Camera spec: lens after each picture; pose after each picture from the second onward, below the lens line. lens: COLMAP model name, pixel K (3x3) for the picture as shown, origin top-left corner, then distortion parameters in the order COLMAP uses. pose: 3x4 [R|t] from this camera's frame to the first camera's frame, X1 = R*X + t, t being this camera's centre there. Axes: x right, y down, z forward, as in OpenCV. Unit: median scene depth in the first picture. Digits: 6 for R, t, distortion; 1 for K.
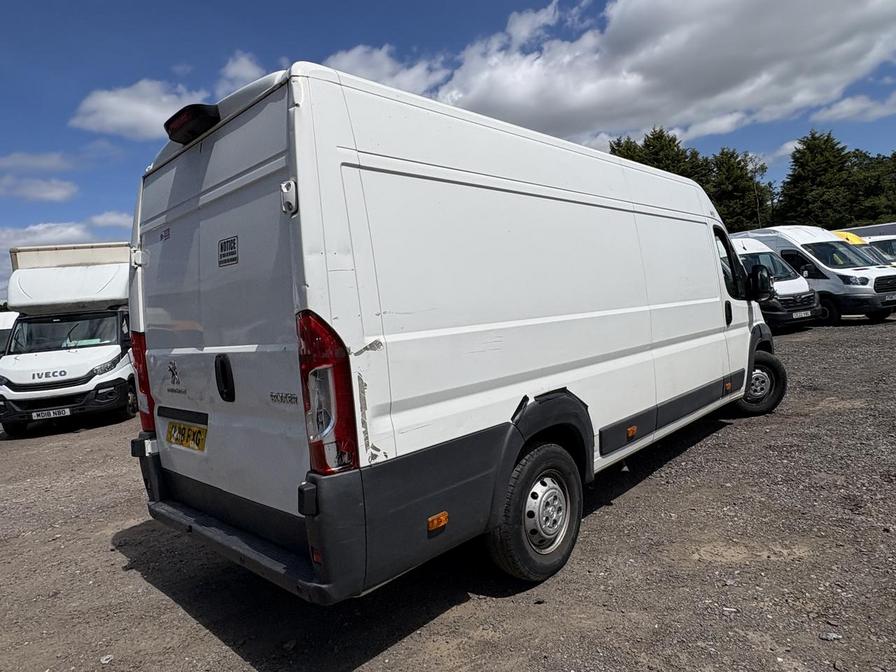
lens RADIAL K [[559.9, 0, 448.6], [0, 559.9, 333.9], [0, 0, 1]] dist [0.005044, 0.000512]
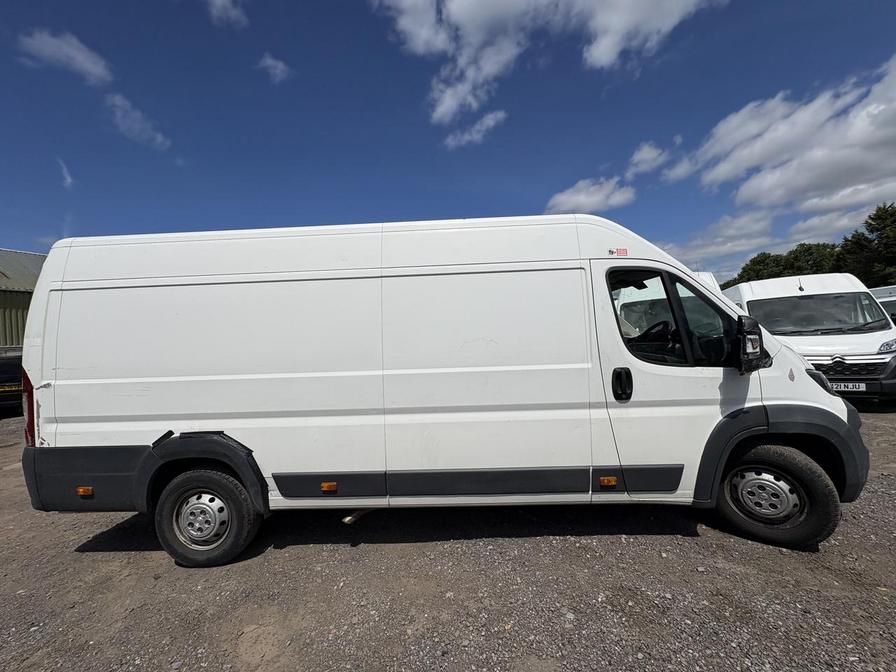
lens RADIAL K [[355.4, 0, 448.7], [0, 355.4, 336.2], [0, 0, 1]] dist [-0.000476, 0.000577]
pose [[0.659609, 0.054147, -0.749656, 0.979196], [-0.047580, 0.998409, 0.030249, -0.146174], [0.750102, 0.015716, 0.661136, 0.721063]]
